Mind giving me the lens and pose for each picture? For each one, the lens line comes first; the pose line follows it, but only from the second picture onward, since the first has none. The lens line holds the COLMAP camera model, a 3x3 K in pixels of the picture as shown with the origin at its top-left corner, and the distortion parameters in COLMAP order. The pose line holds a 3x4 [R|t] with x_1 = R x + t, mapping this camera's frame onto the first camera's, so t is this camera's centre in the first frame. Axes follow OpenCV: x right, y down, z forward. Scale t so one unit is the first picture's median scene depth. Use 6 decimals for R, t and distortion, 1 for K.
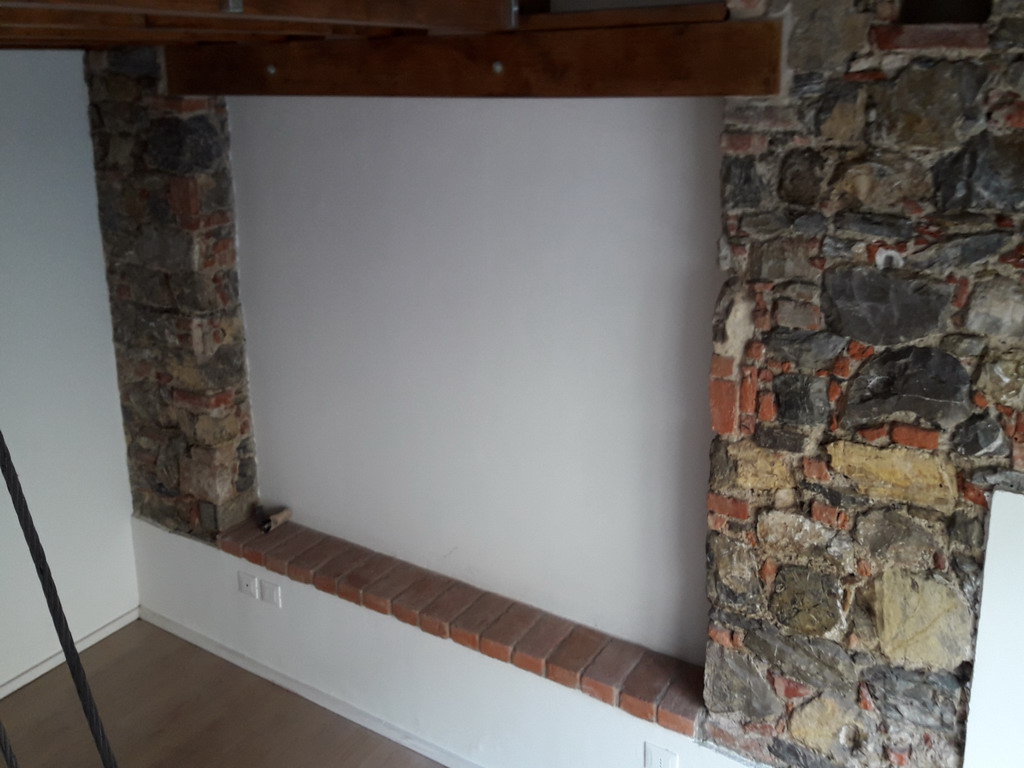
lens RADIAL K [[850.1, 0, 512.0], [0, 850.1, 384.0], [0, 0, 1]] dist [0.091227, -0.147076]
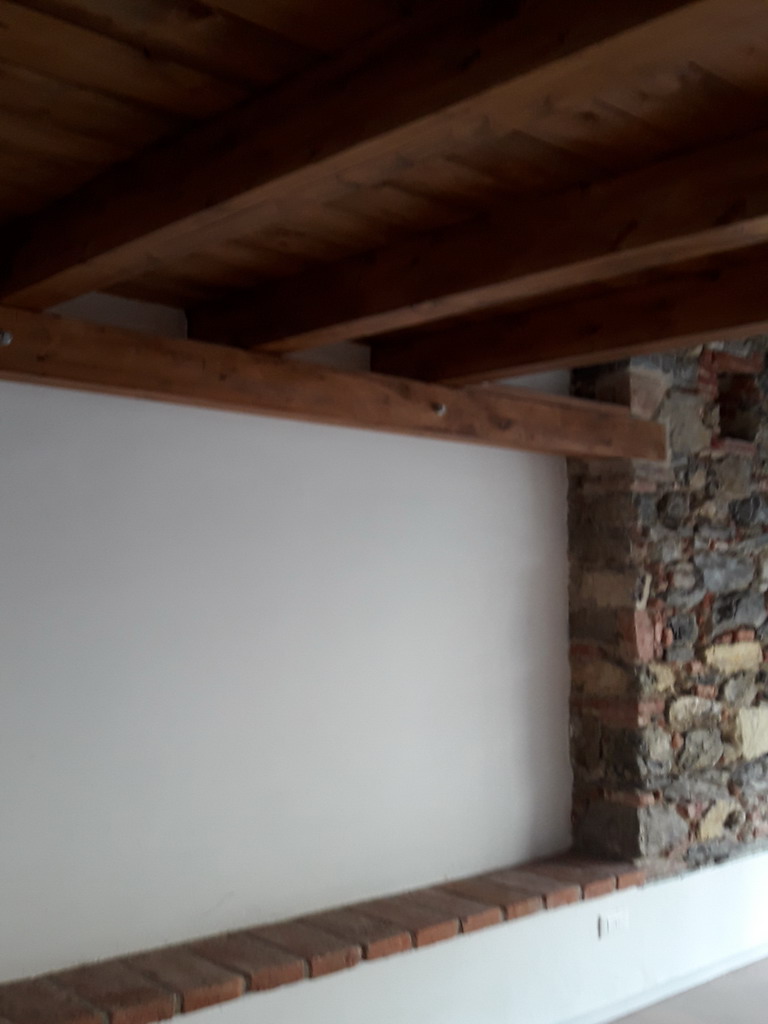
lens RADIAL K [[850.1, 0, 384.0], [0, 850.1, 512.0], [0, 0, 1]] dist [0.091227, -0.147076]
pose [[0.430840, 0.035511, 0.901730, -1.615988], [0.178929, 0.976026, -0.123928, -0.114654], [-0.884512, 0.214738, 0.414157, 0.808773]]
